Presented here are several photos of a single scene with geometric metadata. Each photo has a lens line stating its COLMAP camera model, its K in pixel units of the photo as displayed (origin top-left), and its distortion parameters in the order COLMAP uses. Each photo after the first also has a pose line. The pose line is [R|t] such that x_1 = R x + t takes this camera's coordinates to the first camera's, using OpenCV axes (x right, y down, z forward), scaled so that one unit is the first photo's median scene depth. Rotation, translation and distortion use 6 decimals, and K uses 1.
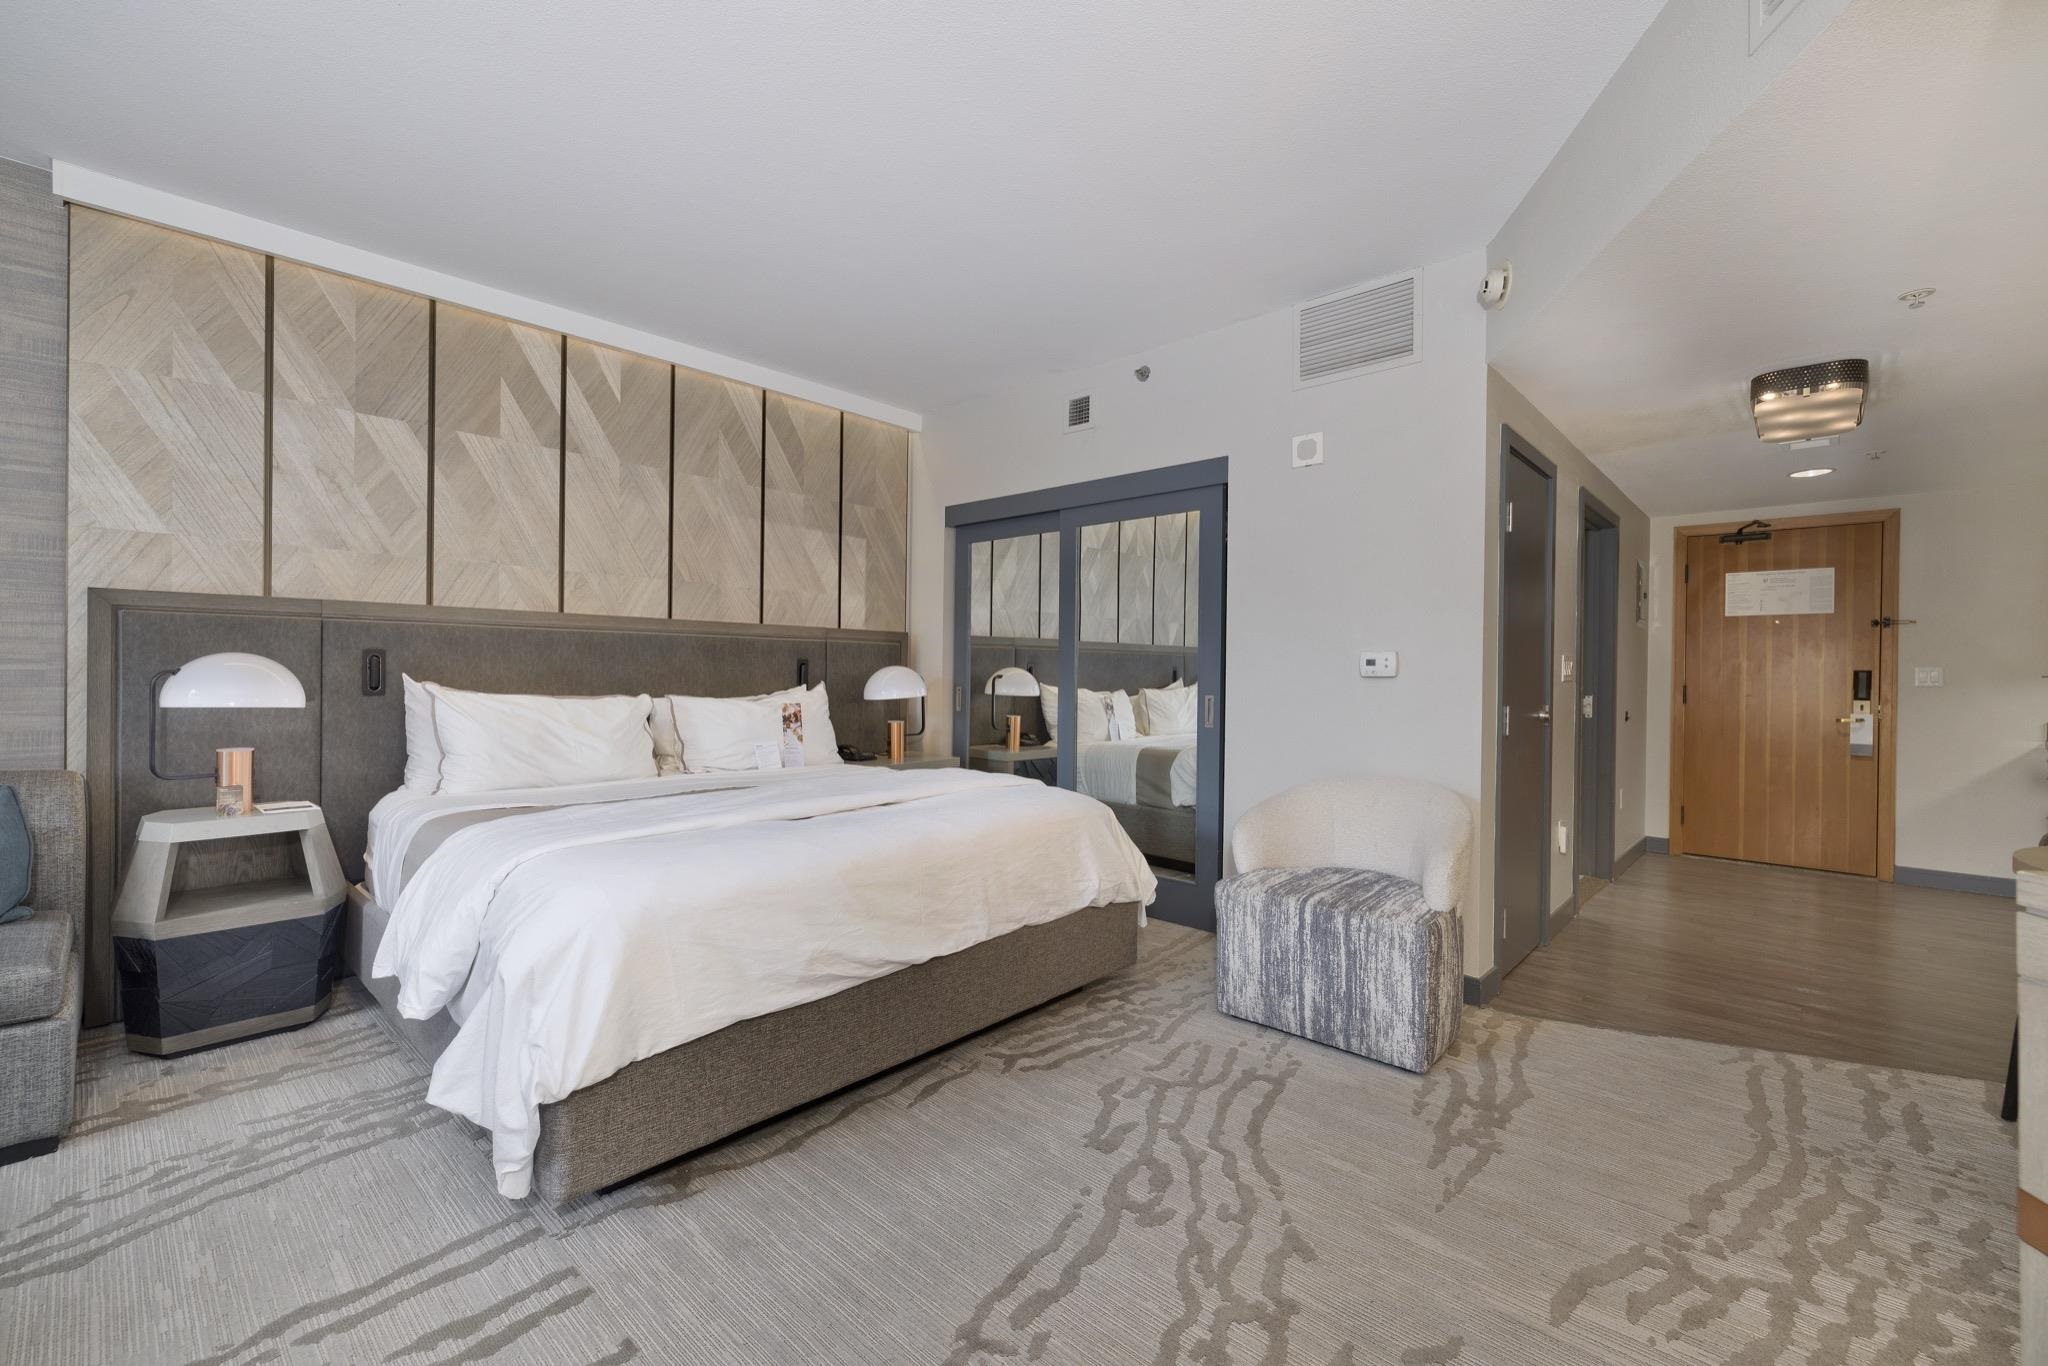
lens RADIAL K [[862.9, 0, 1019.6], [0, 862.9, 673.7], [0, 0, 1]] dist [-0.000342, 0.000710]
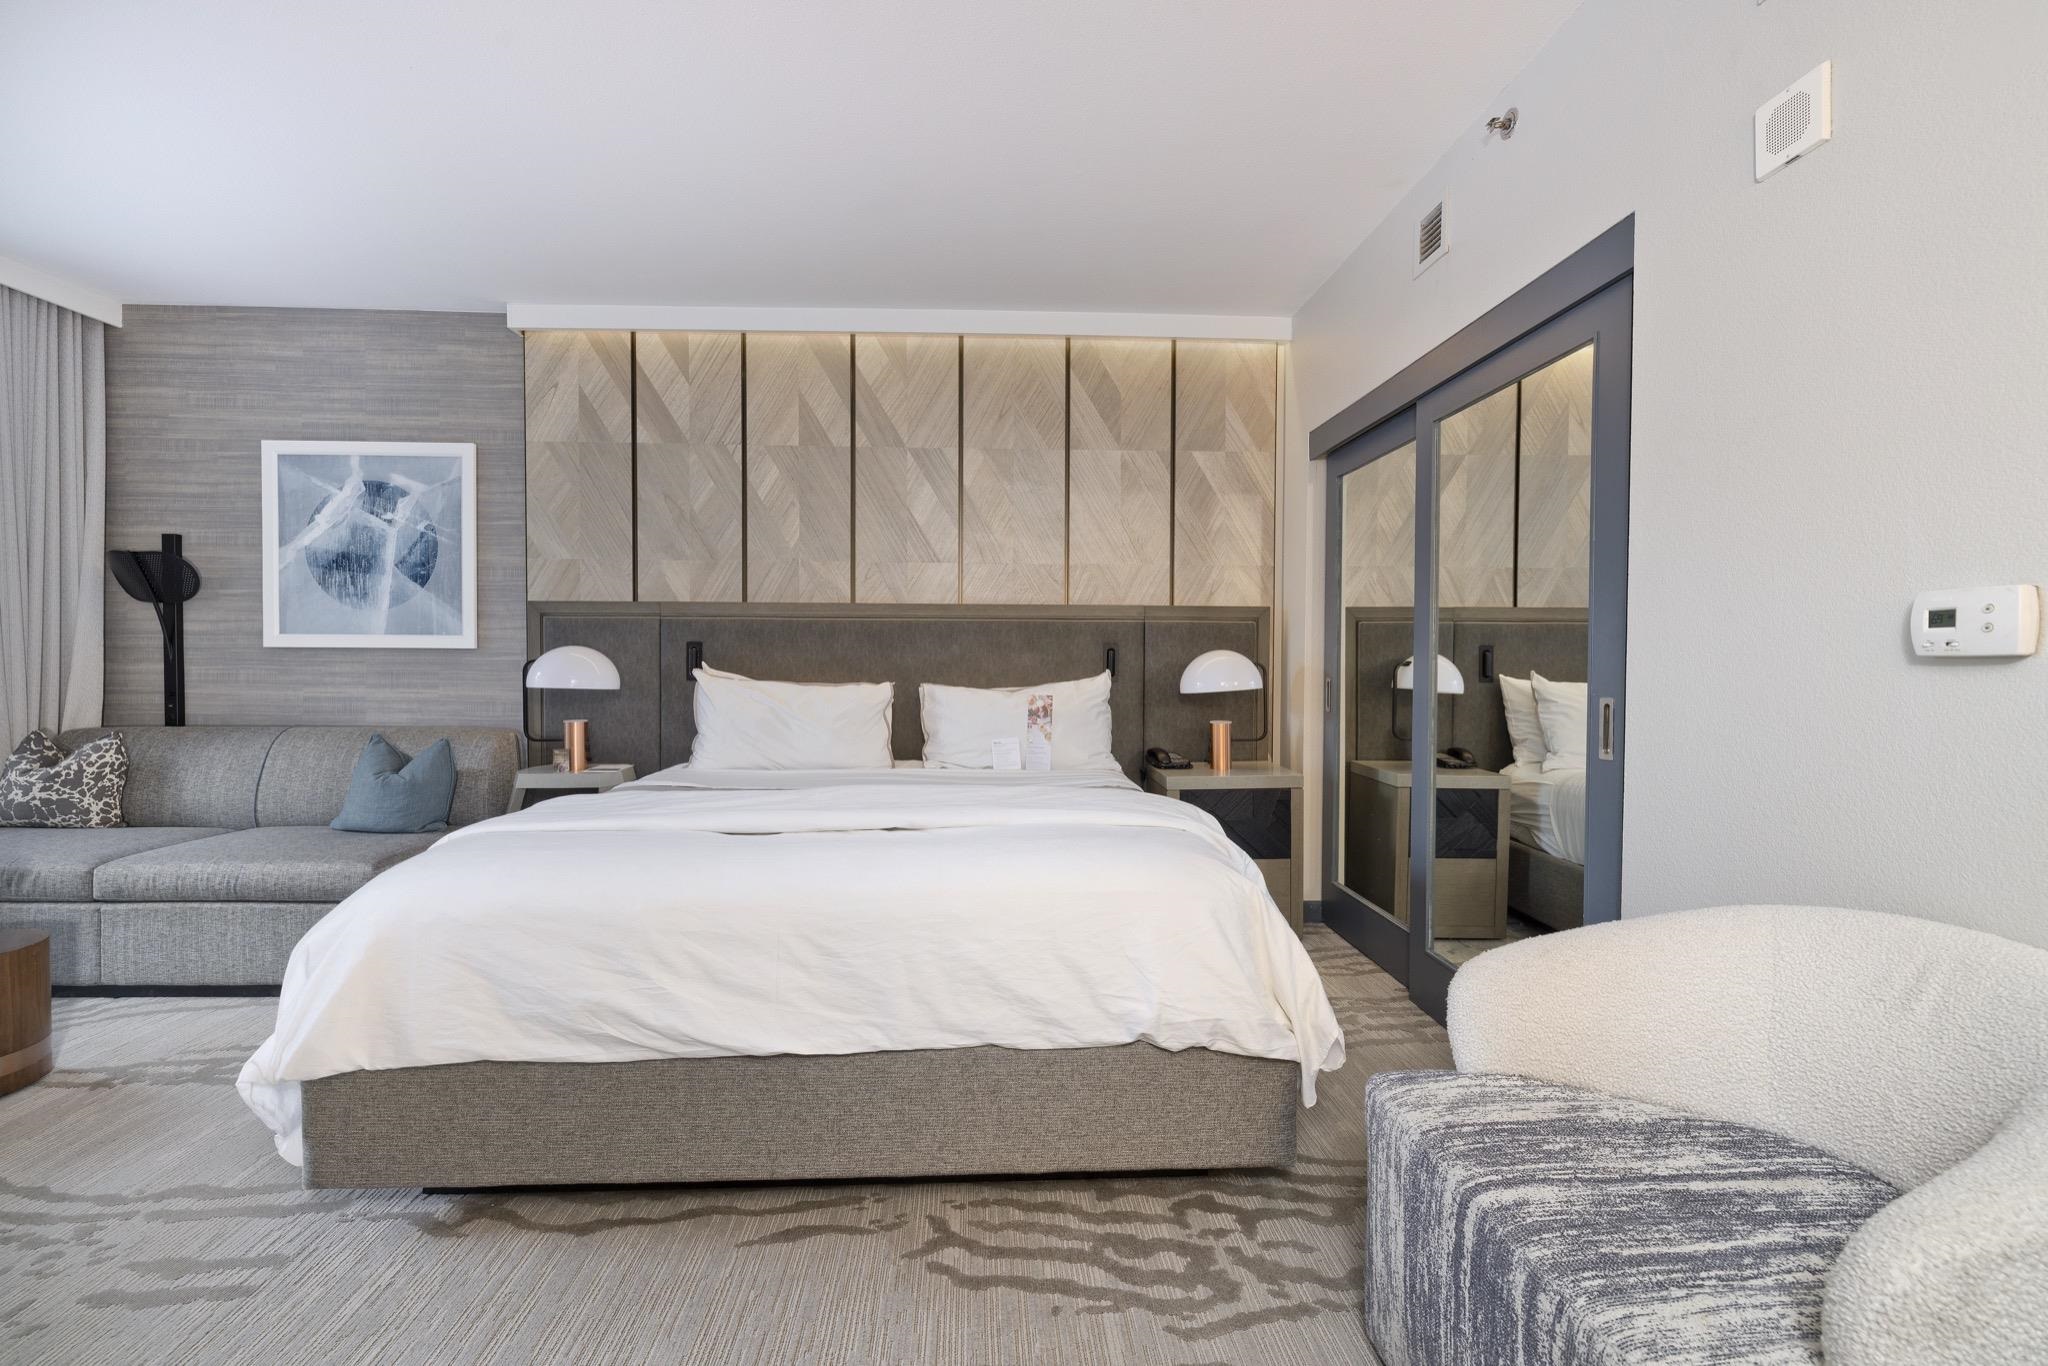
lens RADIAL K [[862.9, 0, 1019.6], [0, 862.9, 673.7], [0, 0, 1]] dist [-0.000342, 0.000710]
pose [[0.705919, 0.004154, -0.708281, 0.408922], [0.003725, 0.999947, 0.009577, 0.006099], [0.708283, -0.009399, 0.705866, 0.477428]]
